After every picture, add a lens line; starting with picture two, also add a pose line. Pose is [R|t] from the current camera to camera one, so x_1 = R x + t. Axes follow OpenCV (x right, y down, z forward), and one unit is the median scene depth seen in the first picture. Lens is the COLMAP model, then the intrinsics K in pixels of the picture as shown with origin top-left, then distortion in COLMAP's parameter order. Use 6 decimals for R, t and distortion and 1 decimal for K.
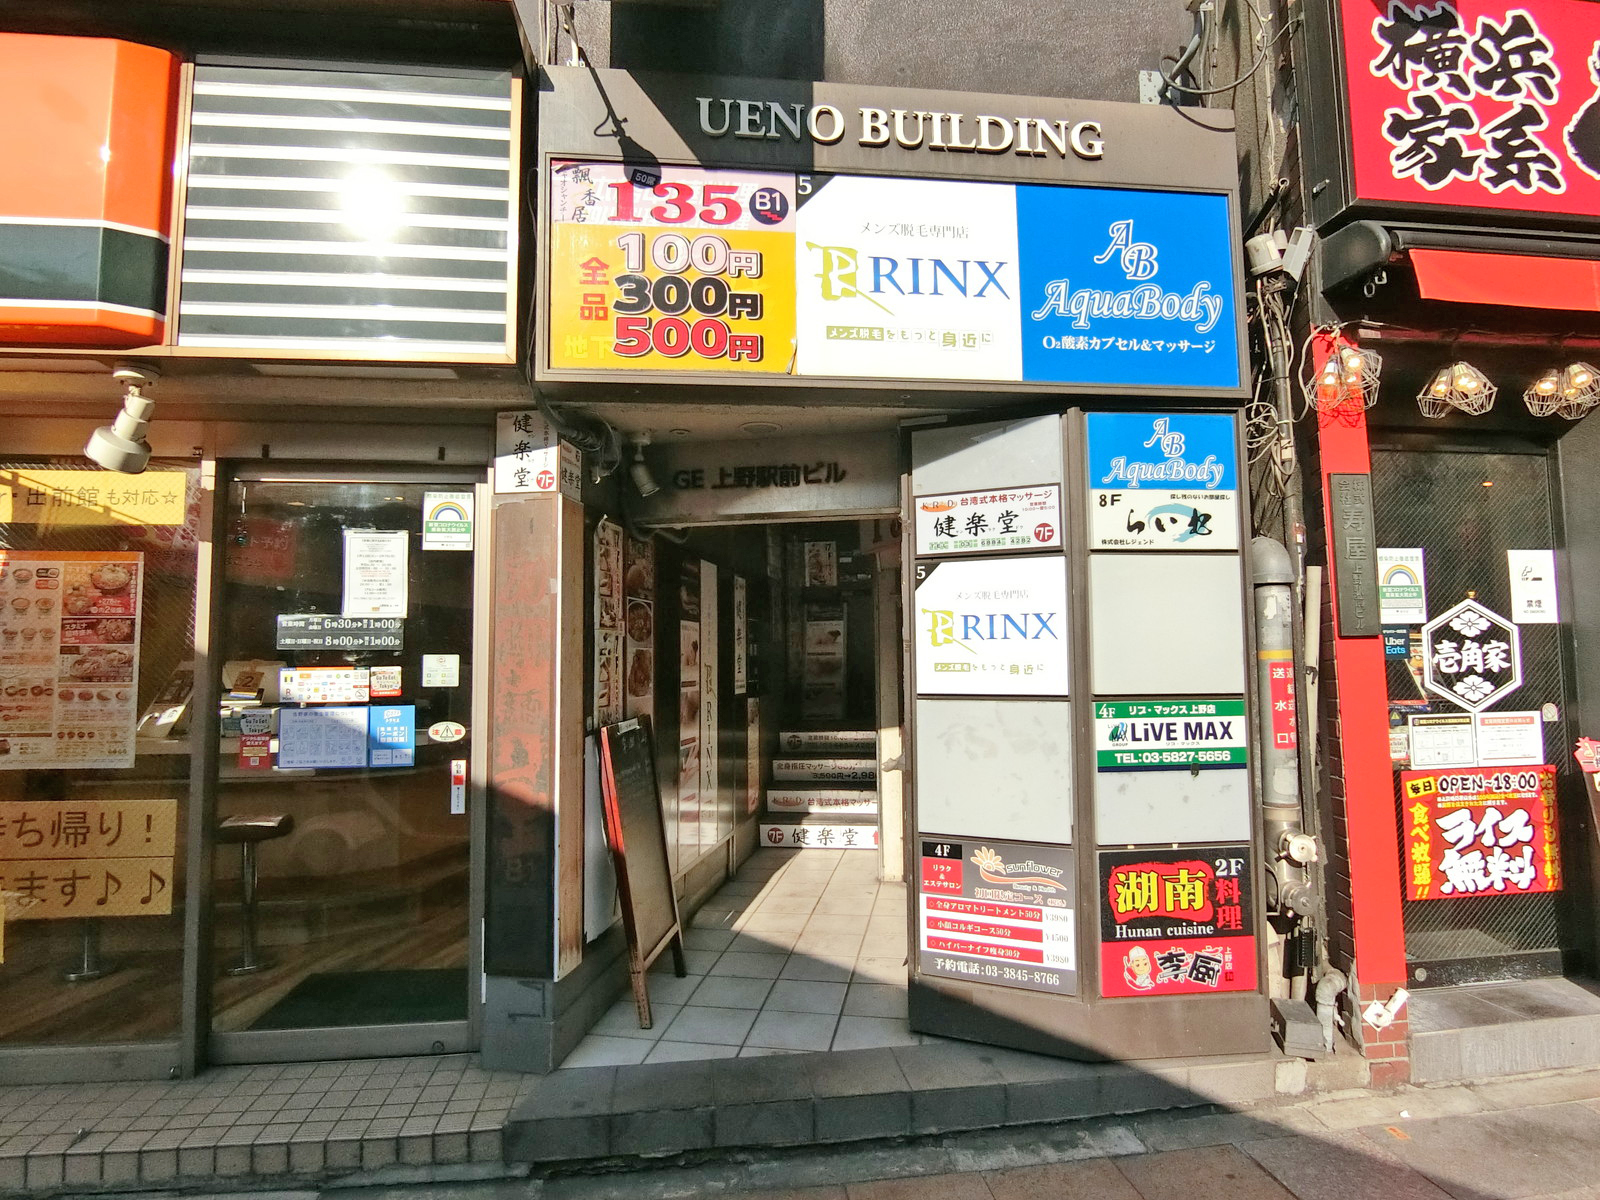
lens RADIAL K [[886.1, 0, 796.7], [0, 886.1, 602.9], [0, 0, 1]] dist [-0.003947, -0.001082]
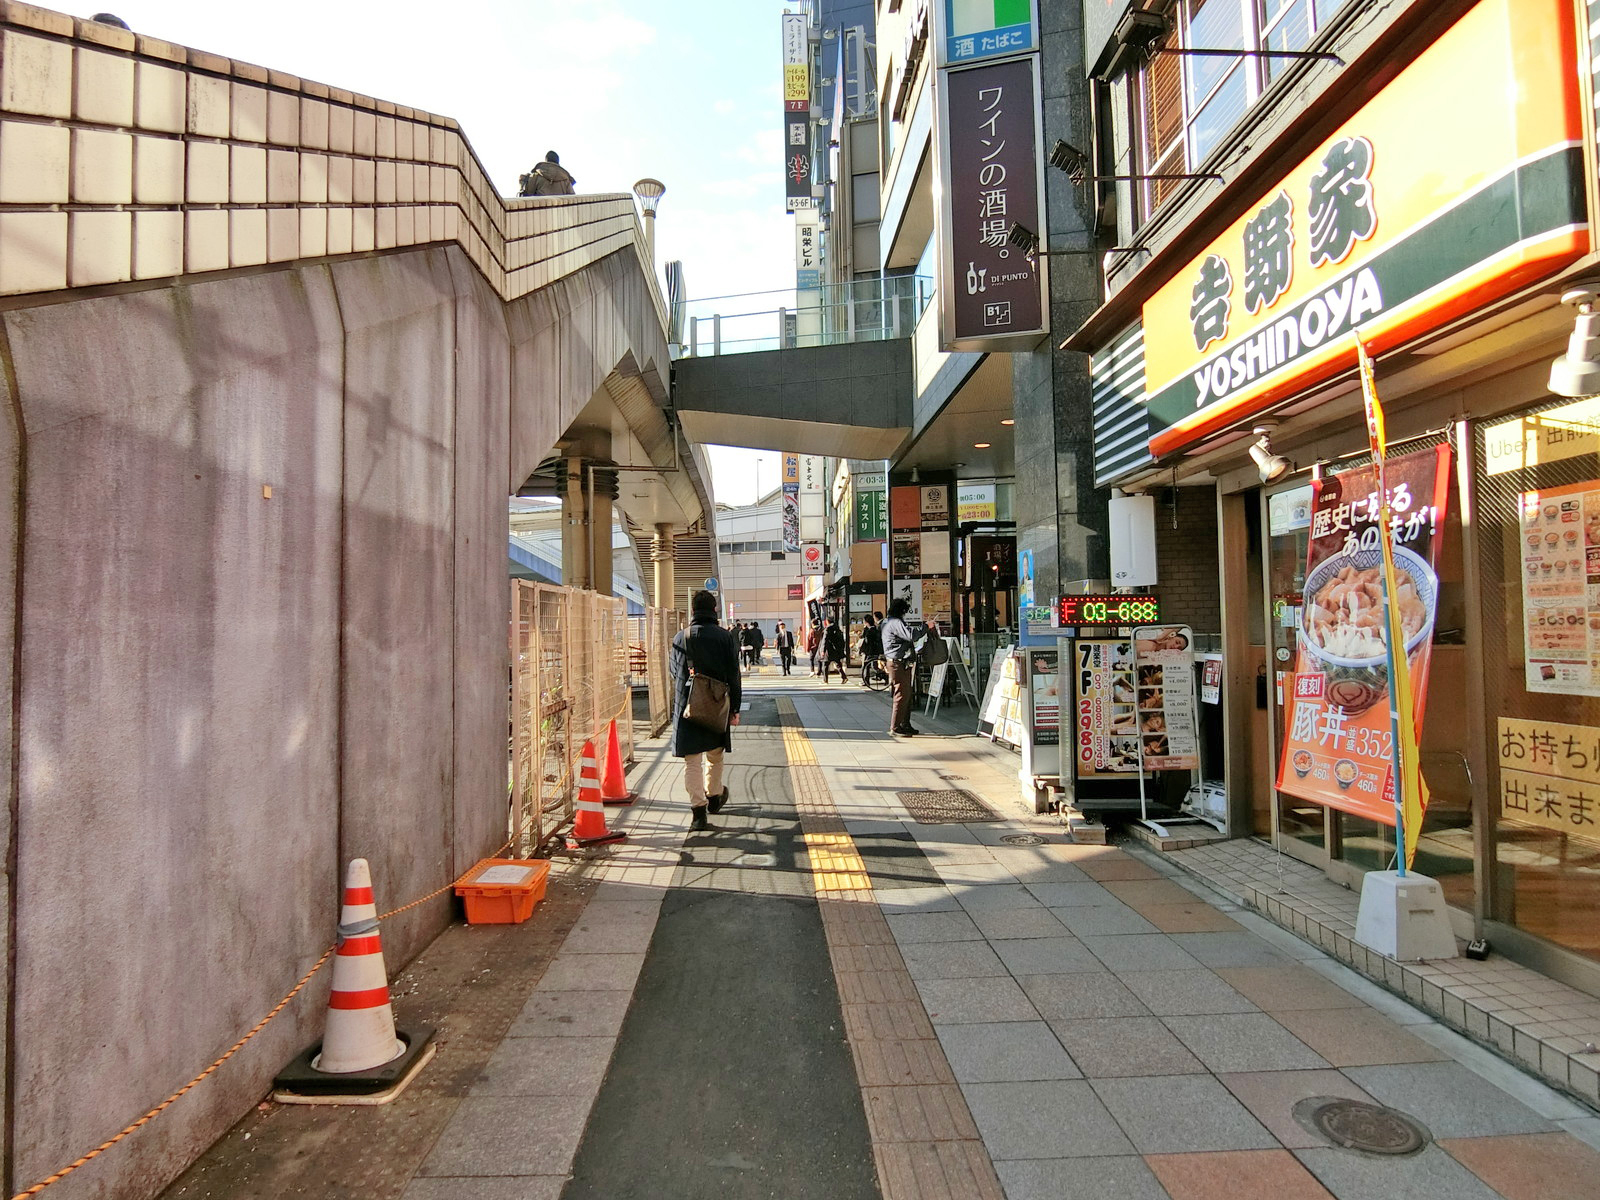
lens RADIAL K [[886.1, 0, 796.1], [0, 886.1, 597.2], [0, 0, 1]] dist [-0.003947, -0.001082]
pose [[-0.073211, -0.030236, -0.996858, 0.243935], [0.093350, 0.994944, -0.037034, 0.026194], [0.992938, -0.095768, -0.070018, 0.168791]]
